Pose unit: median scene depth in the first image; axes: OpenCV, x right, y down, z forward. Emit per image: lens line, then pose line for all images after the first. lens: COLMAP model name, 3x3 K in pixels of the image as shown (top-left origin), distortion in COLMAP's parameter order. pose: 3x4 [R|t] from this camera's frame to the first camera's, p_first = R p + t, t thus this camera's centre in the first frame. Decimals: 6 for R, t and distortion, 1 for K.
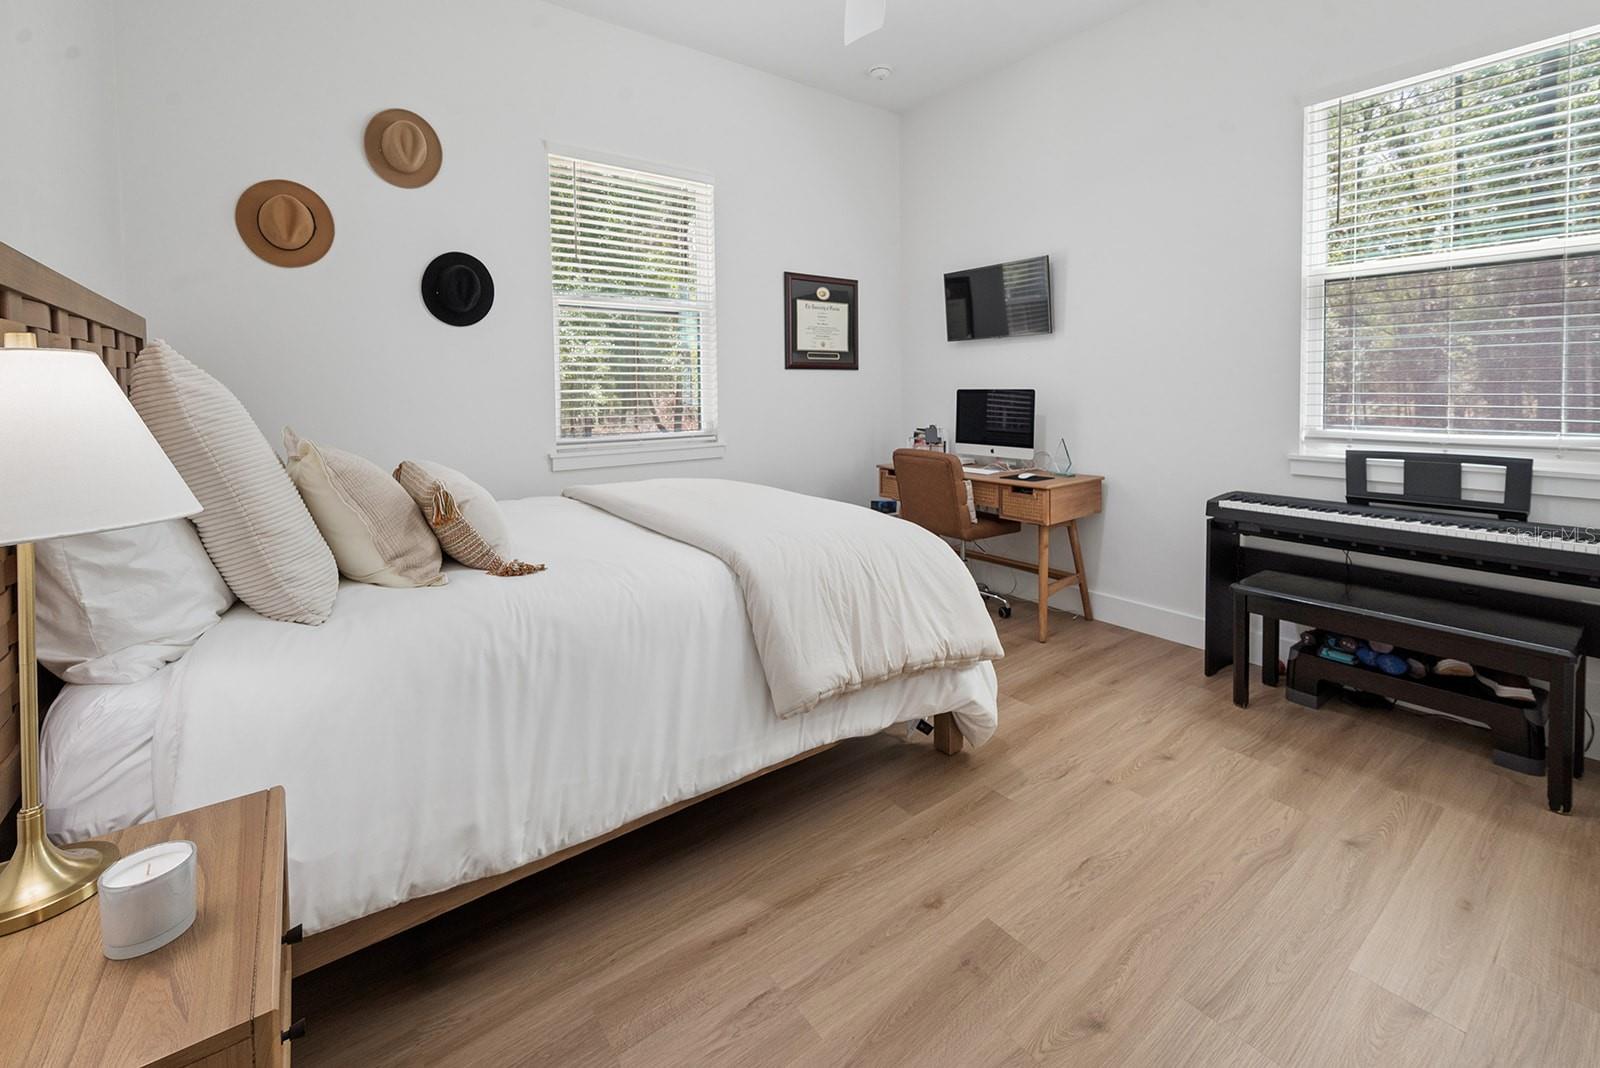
lens RADIAL K [[668.9, 0, 808.5], [0, 668.9, 520.6], [0, 0, 1]] dist [0.000623, 0.000156]
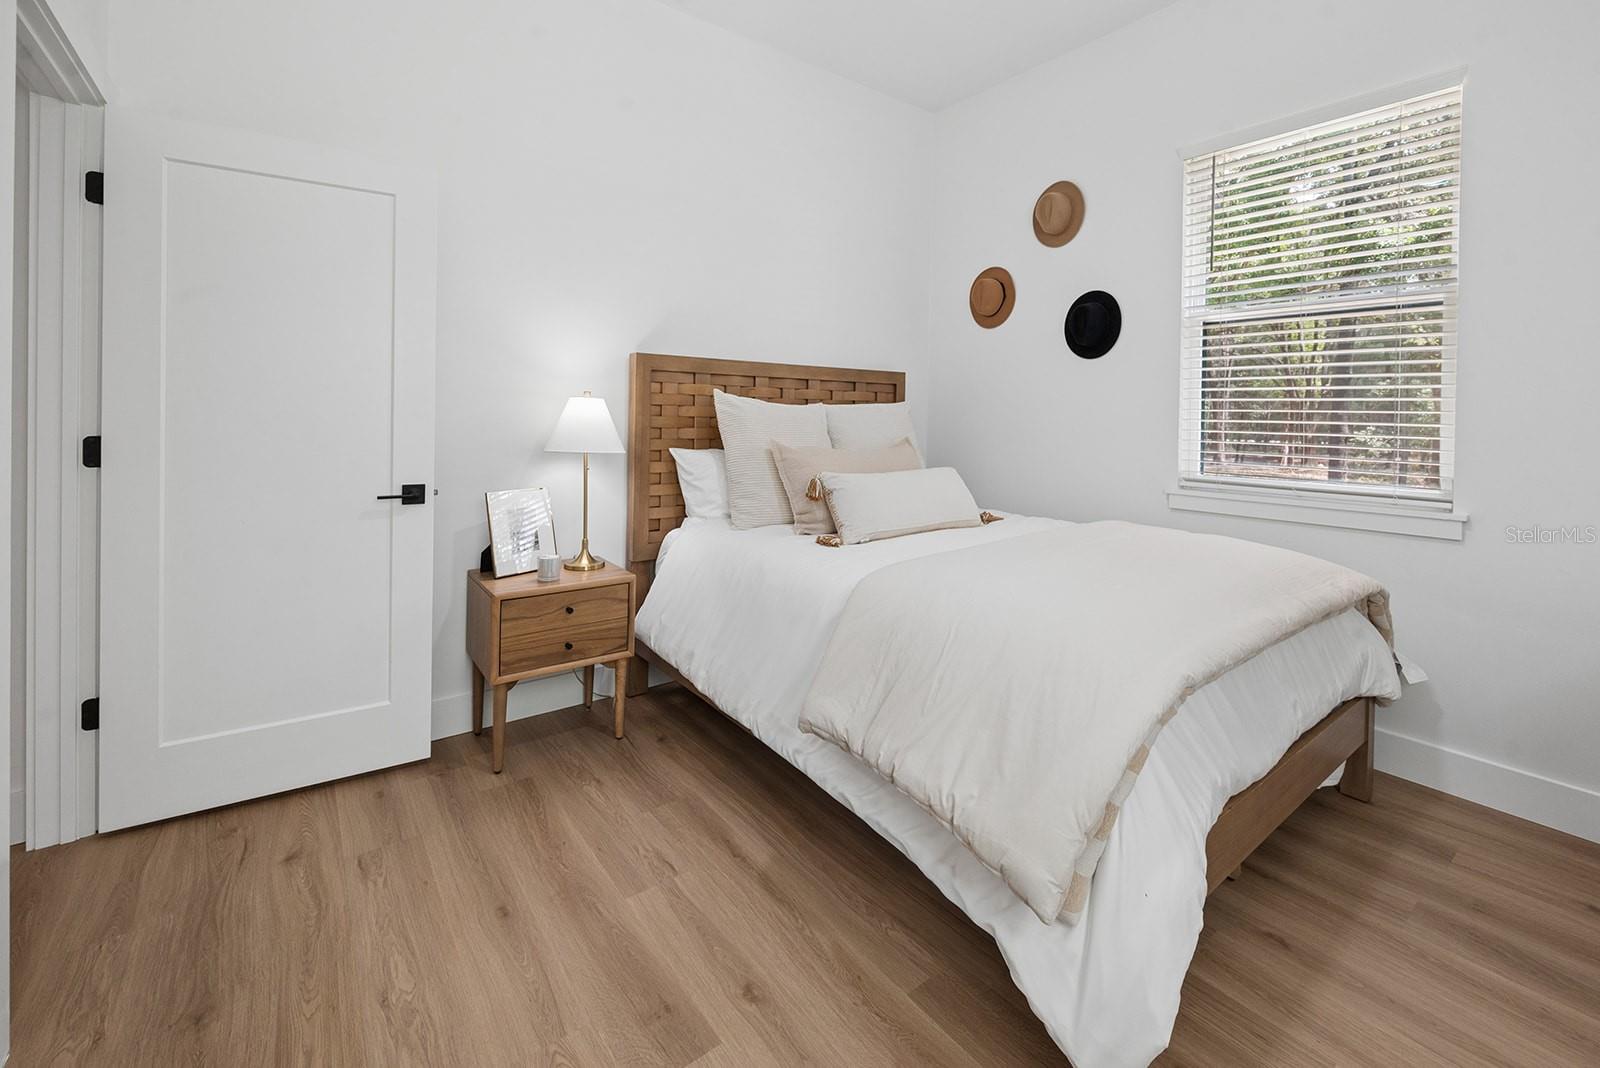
lens RADIAL K [[657.9, 0, 805.3], [0, 657.9, 525.6], [0, 0, 1]] dist [0.000840, 0.000062]
pose [[0.010806, 0.176988, -0.984154, 0.935427], [-0.208880, 0.962898, 0.170872, -0.188529], [0.977882, 0.203723, 0.047374, 0.901012]]
